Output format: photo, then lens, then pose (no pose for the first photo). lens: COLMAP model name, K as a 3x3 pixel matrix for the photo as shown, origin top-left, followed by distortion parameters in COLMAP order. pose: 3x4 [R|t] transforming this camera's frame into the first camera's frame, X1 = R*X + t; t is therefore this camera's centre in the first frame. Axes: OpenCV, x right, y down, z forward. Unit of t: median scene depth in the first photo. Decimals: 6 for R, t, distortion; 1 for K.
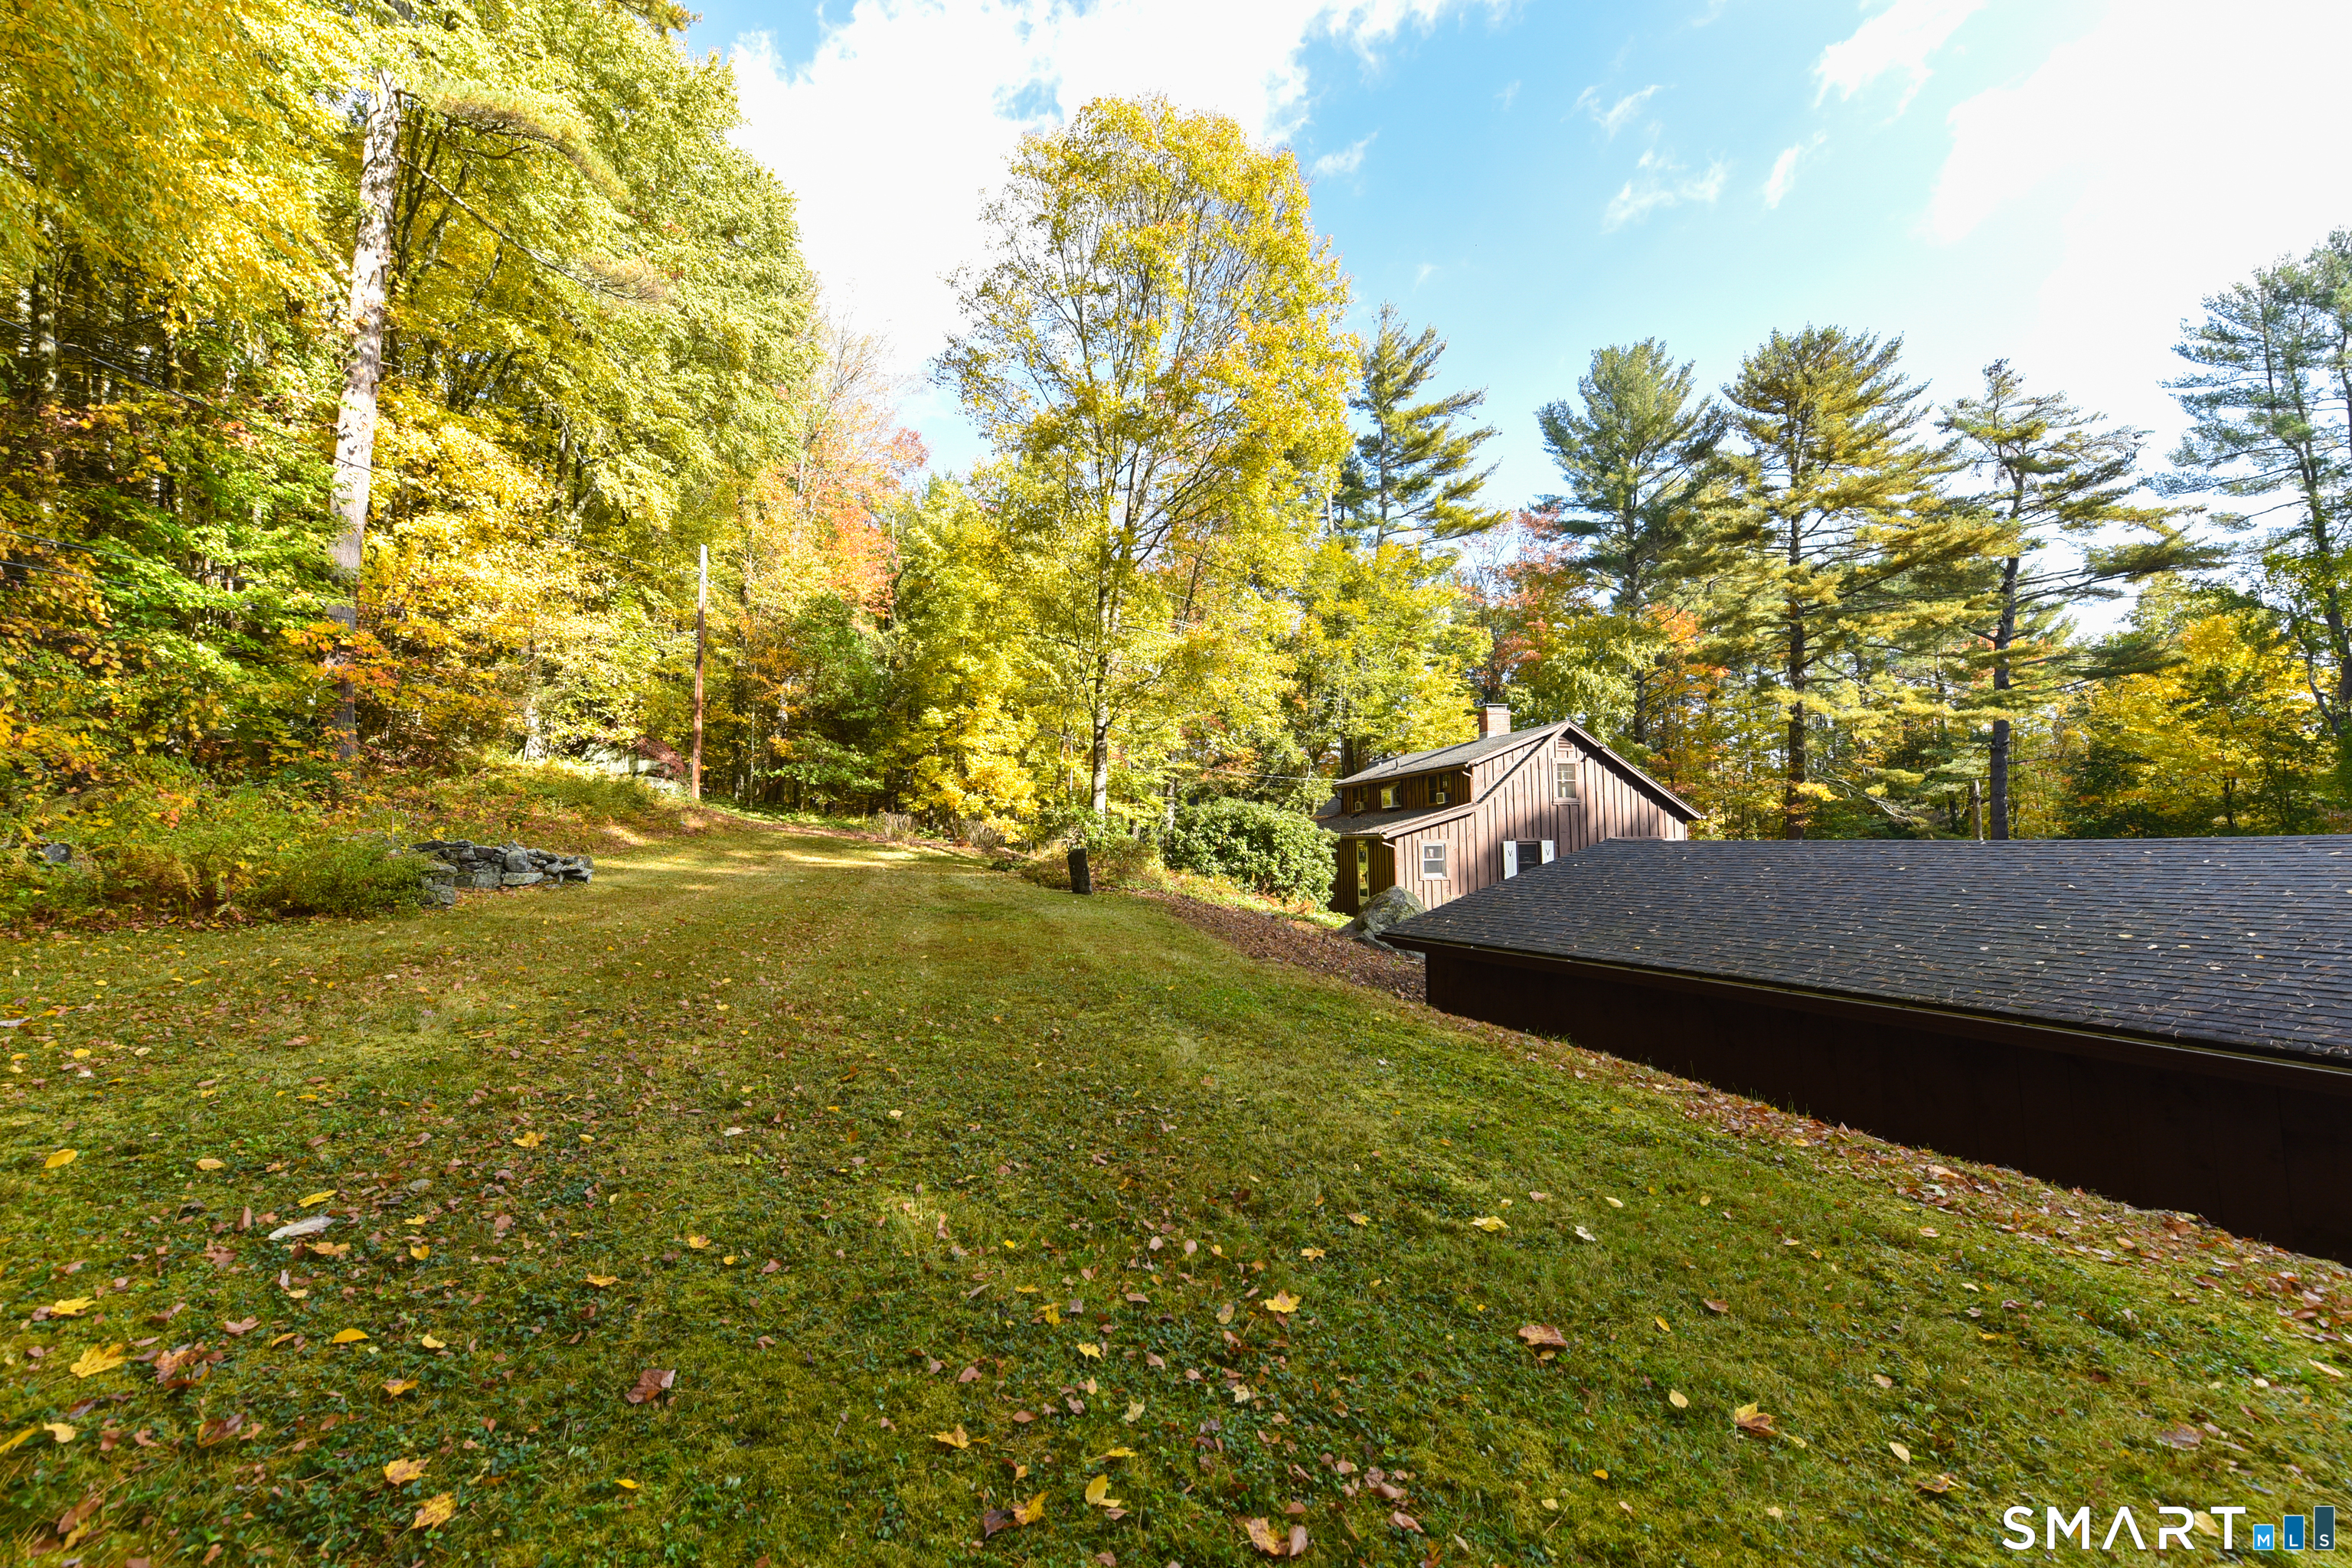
lens RADIAL K [[963.2, 0, 1176.0], [0, 963.2, 784.0], [0, 0, 1]] dist [0.000588, 0.000235]
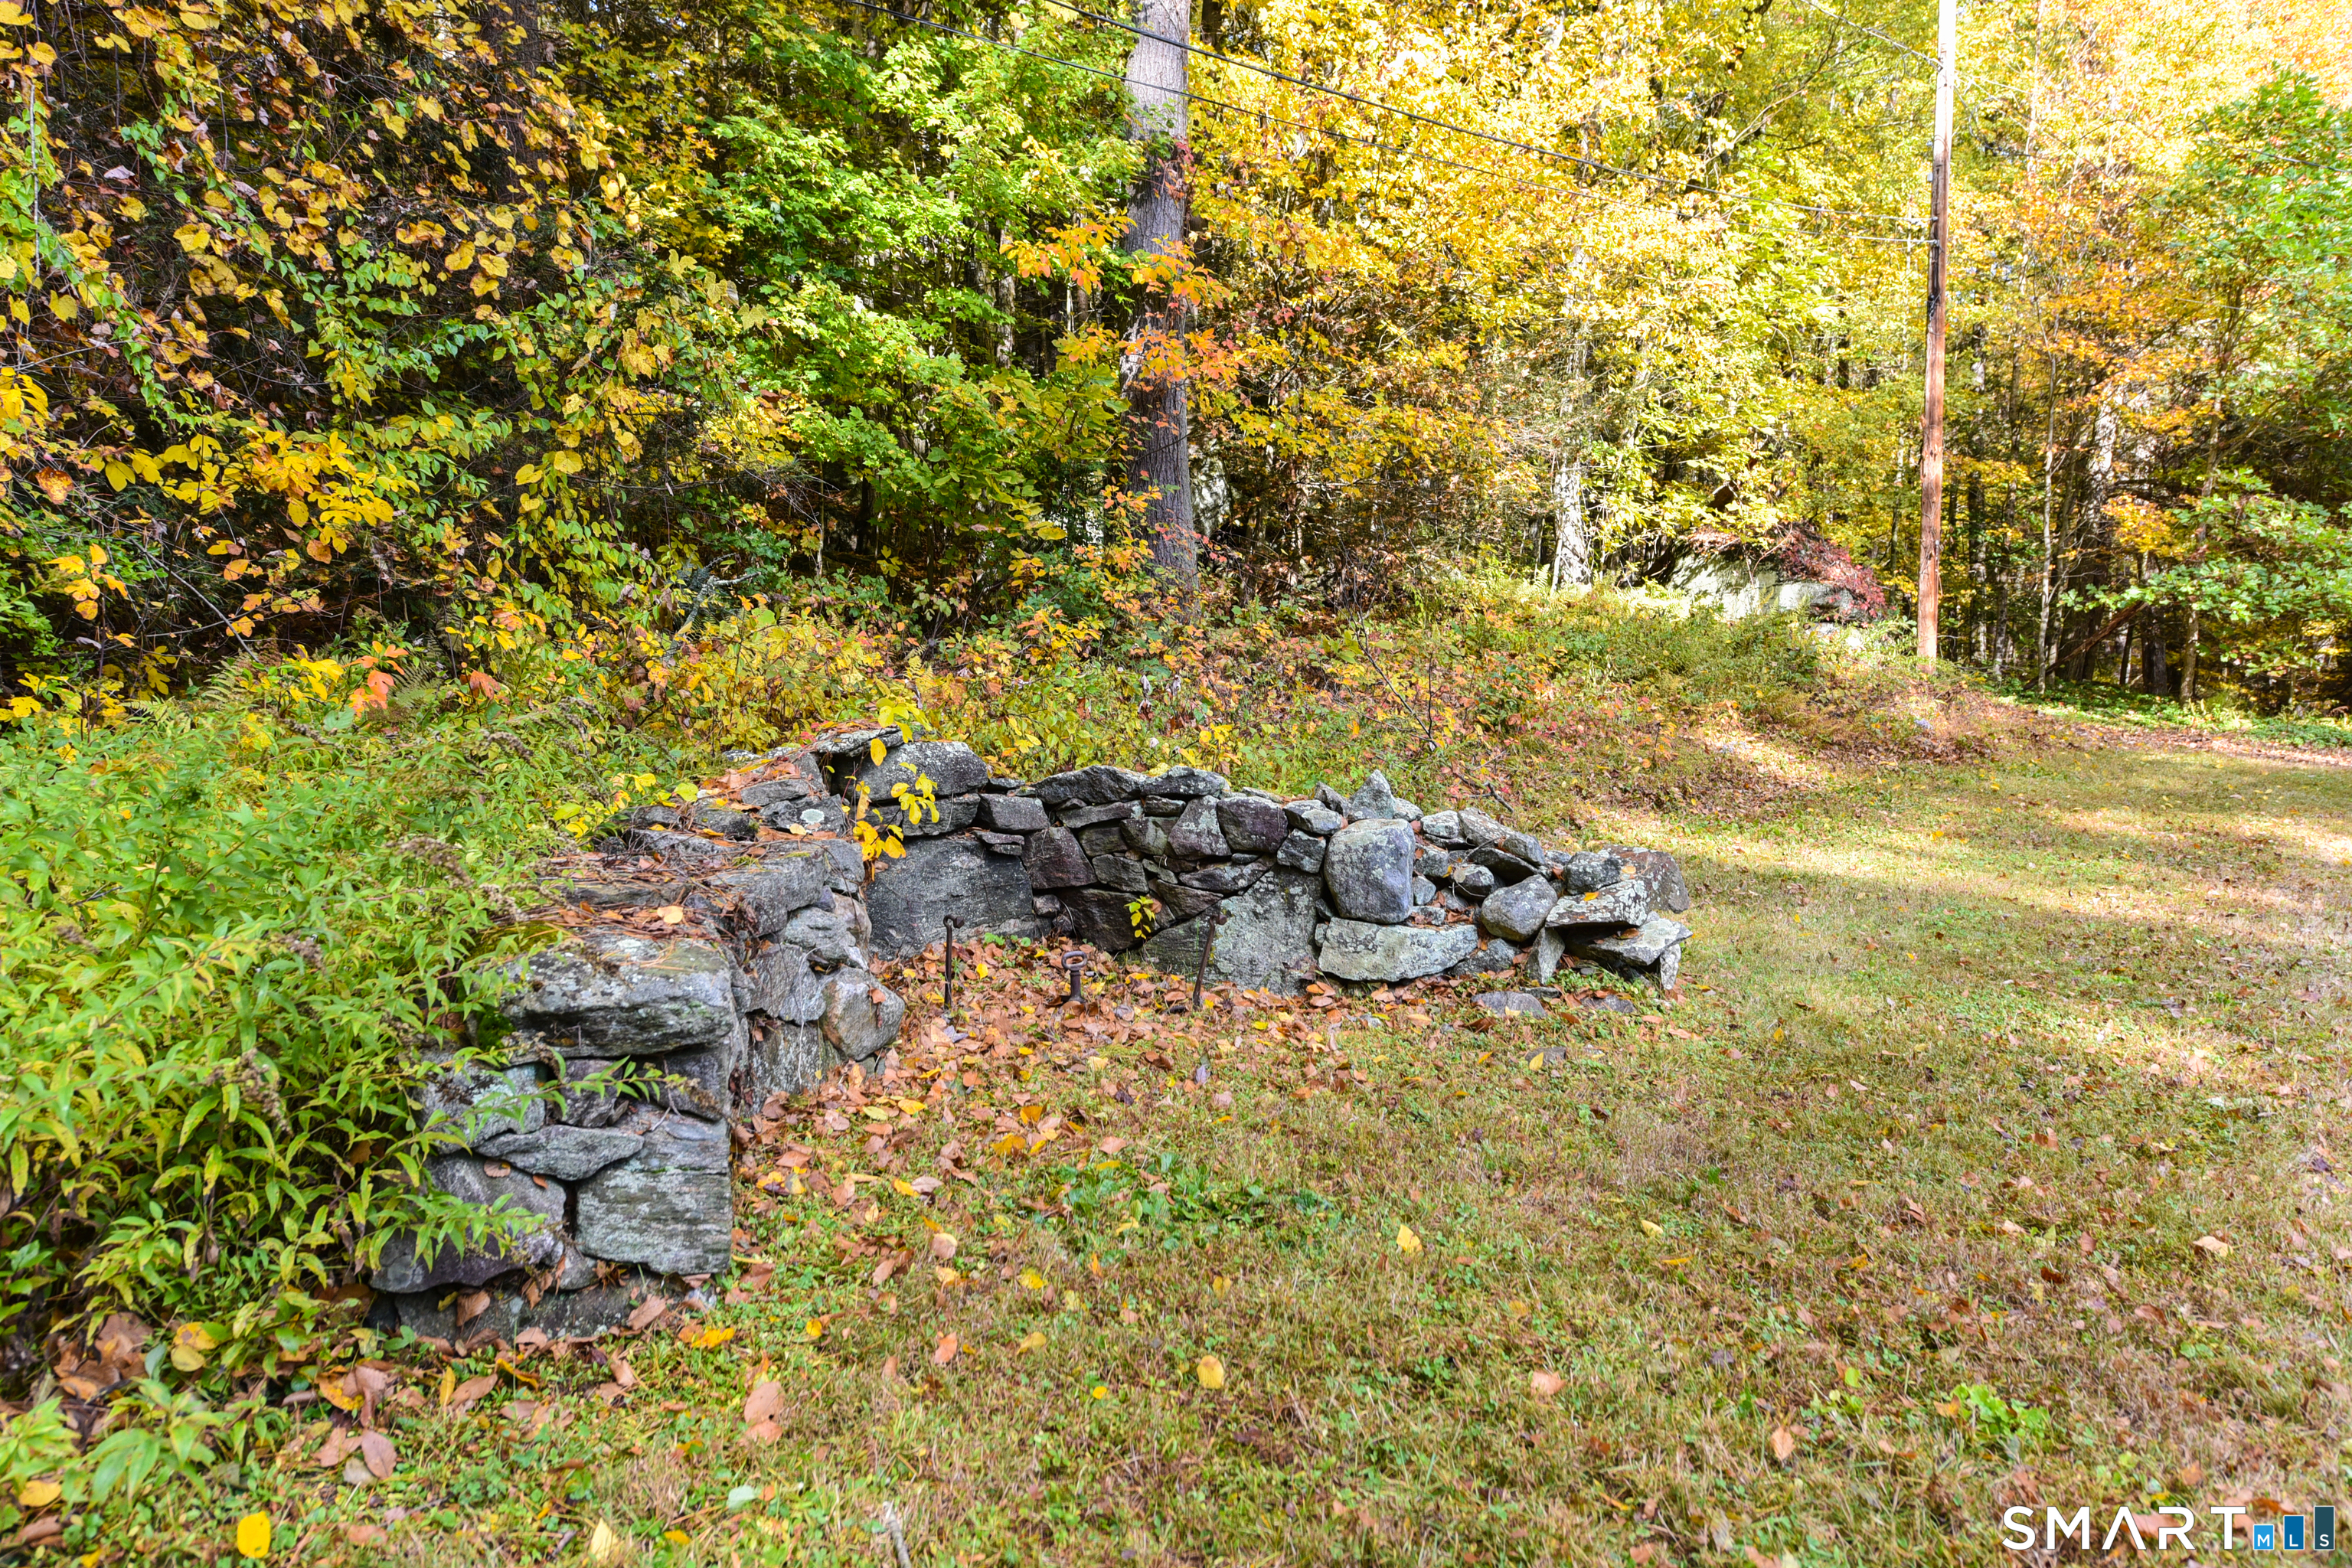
lens RADIAL K [[1570.7, 0, 1176.0], [0, 1570.7, 784.0], [0, 0, 1]] dist [-0.005990, -0.002303]
pose [[0.651852, 0.028927, -0.757794, -0.171294], [0.024173, 0.997972, 0.058888, 0.014880], [0.757961, -0.056704, 0.649831, 0.284241]]
